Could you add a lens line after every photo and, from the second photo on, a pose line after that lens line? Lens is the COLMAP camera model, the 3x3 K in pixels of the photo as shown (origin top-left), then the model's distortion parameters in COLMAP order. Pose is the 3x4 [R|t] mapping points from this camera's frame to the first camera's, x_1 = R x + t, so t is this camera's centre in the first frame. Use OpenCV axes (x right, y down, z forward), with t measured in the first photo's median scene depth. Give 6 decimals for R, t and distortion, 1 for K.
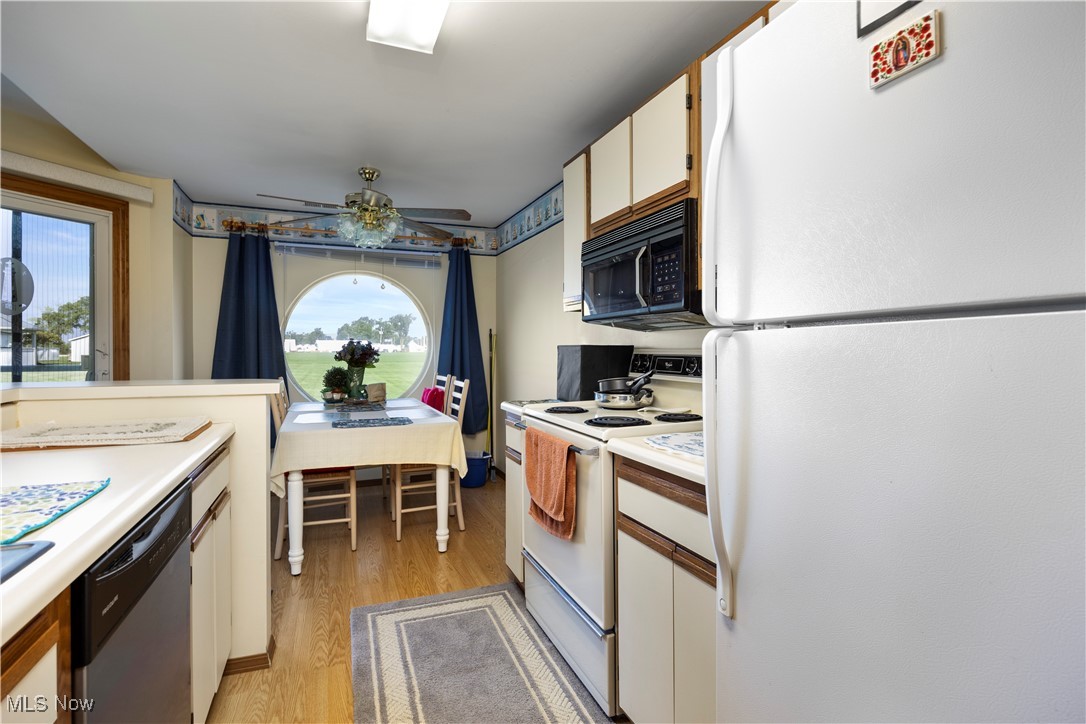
lens RADIAL K [[514.3, 0, 544.0], [0, 514.3, 348.6], [0, 0, 1]] dist [0.003496, 0.000663]
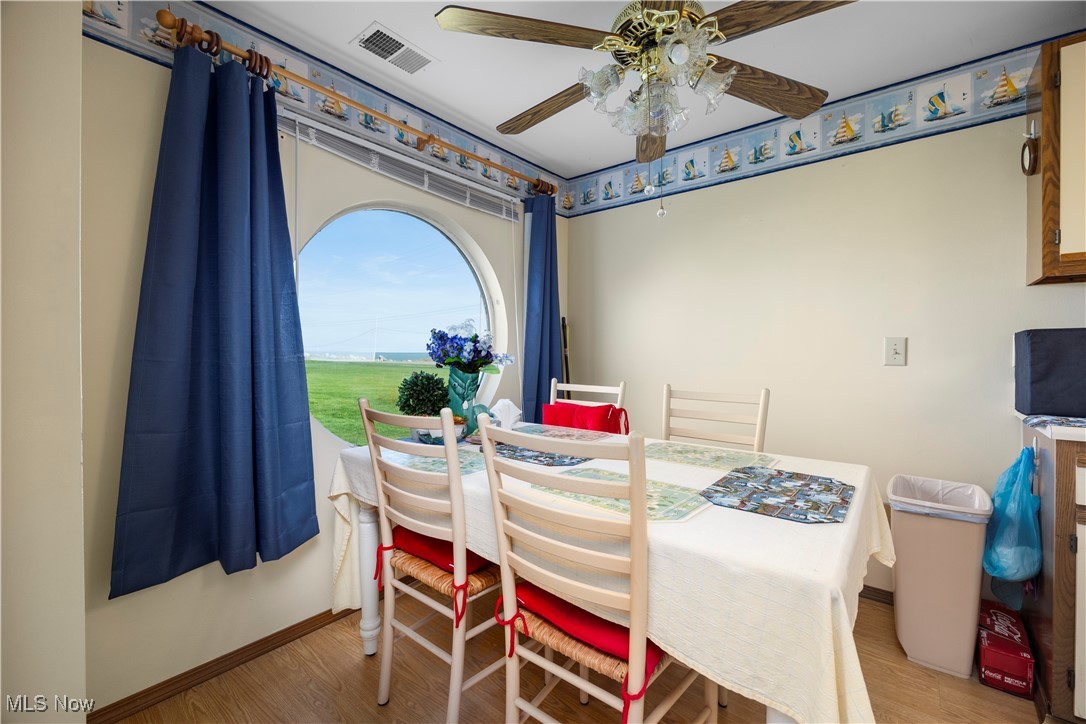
lens RADIAL K [[453.6, 0, 545.7], [0, 453.6, 353.8], [0, 0, 1]] dist [-0.017047, 0.000656]
pose [[0.880676, 0.001237, 0.473718, -0.515483], [-0.000709, 0.999999, -0.001293, 0.015615], [-0.473719, 0.000803, 0.880675, 0.545851]]
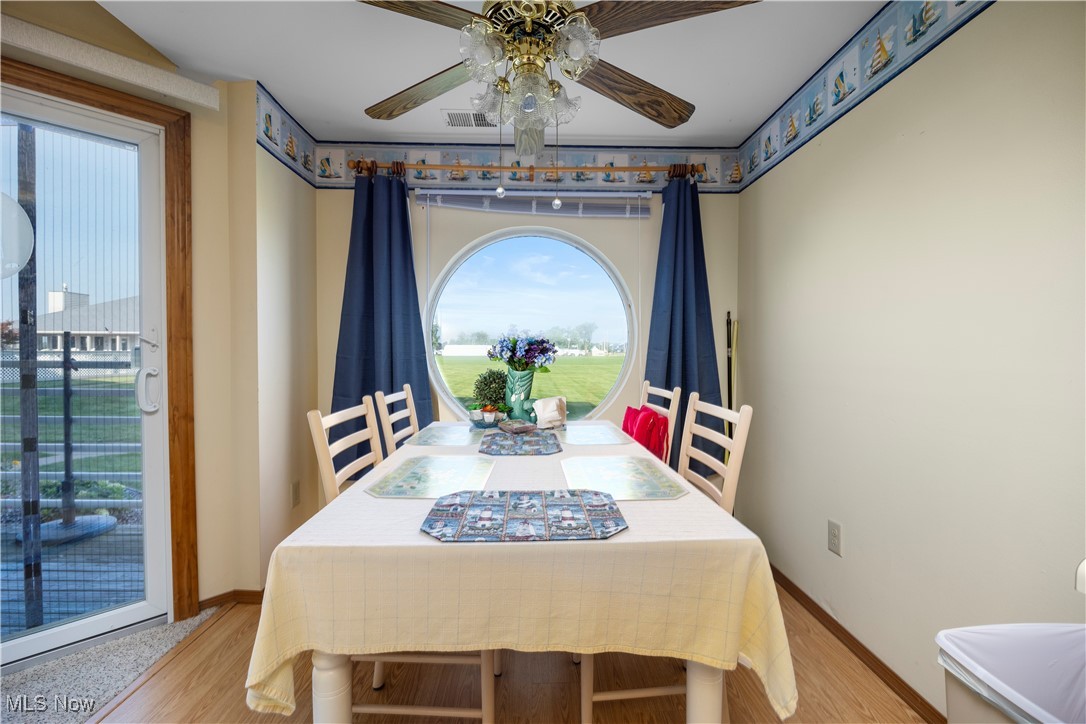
lens RADIAL K [[453.6, 0, 545.7], [0, 453.6, 353.8], [0, 0, 1]] dist [-0.017047, 0.000656]
pose [[0.936590, 0.003969, -0.350404, -0.145011], [-0.003622, 0.999992, 0.001647, 0.015254], [0.350407, -0.000273, 0.936597, 0.499393]]
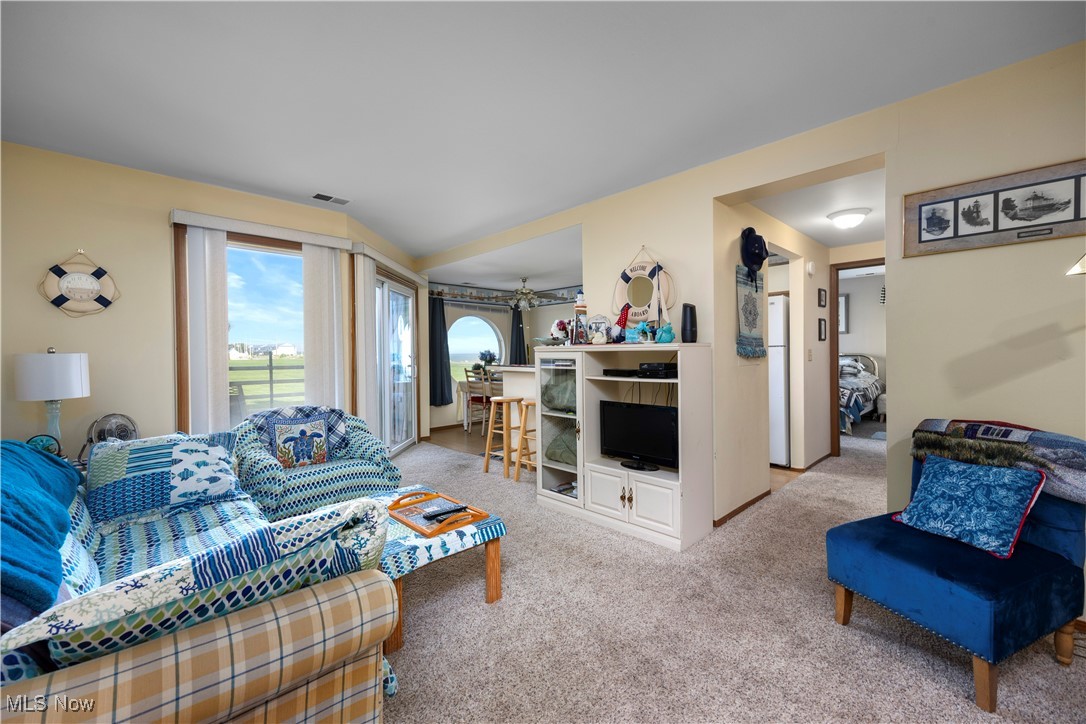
lens RADIAL K [[442.4, 0, 543.0], [0, 442.4, 362.0], [0, 0, 1]] dist [0.009919, -0.000070]
pose [[0.931368, -0.014968, 0.363772, -0.810850], [0.009371, 0.999809, 0.017145, 0.002658], [-0.363959, -0.012559, 0.931330, -0.743945]]
